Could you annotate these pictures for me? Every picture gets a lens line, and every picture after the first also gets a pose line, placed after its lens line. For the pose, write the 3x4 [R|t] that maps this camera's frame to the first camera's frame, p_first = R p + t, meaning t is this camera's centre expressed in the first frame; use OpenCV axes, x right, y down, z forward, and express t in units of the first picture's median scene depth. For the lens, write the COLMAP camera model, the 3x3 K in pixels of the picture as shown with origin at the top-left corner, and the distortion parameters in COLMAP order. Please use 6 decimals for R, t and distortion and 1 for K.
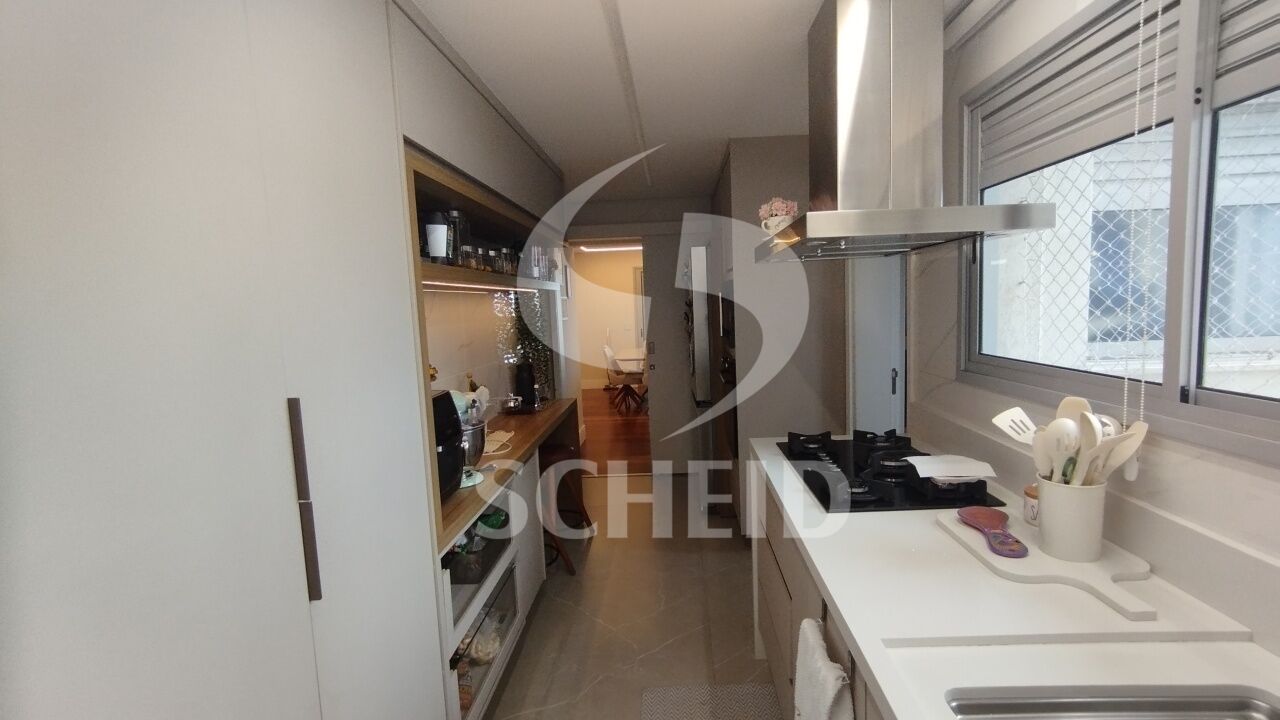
lens RADIAL K [[595.8, 0, 661.3], [0, 595.8, 364.1], [0, 0, 1]] dist [0.003495, 0.000292]
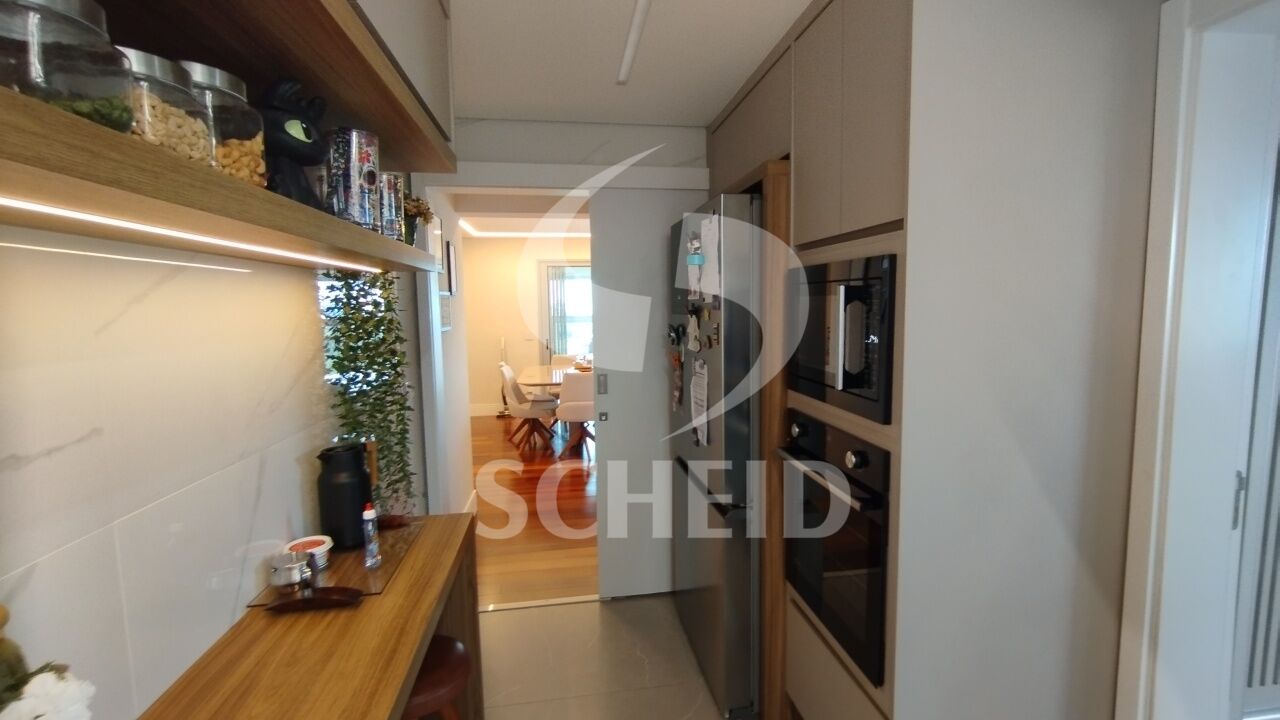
lens RADIAL K [[595.8, 0, 661.3], [0, 595.8, 364.1], [0, 0, 1]] dist [0.003495, 0.000292]
pose [[0.981743, 0.007117, 0.190079, -0.064889], [-0.005554, 0.999946, -0.008756, -0.037454], [-0.190131, 0.007540, 0.981730, 0.384066]]
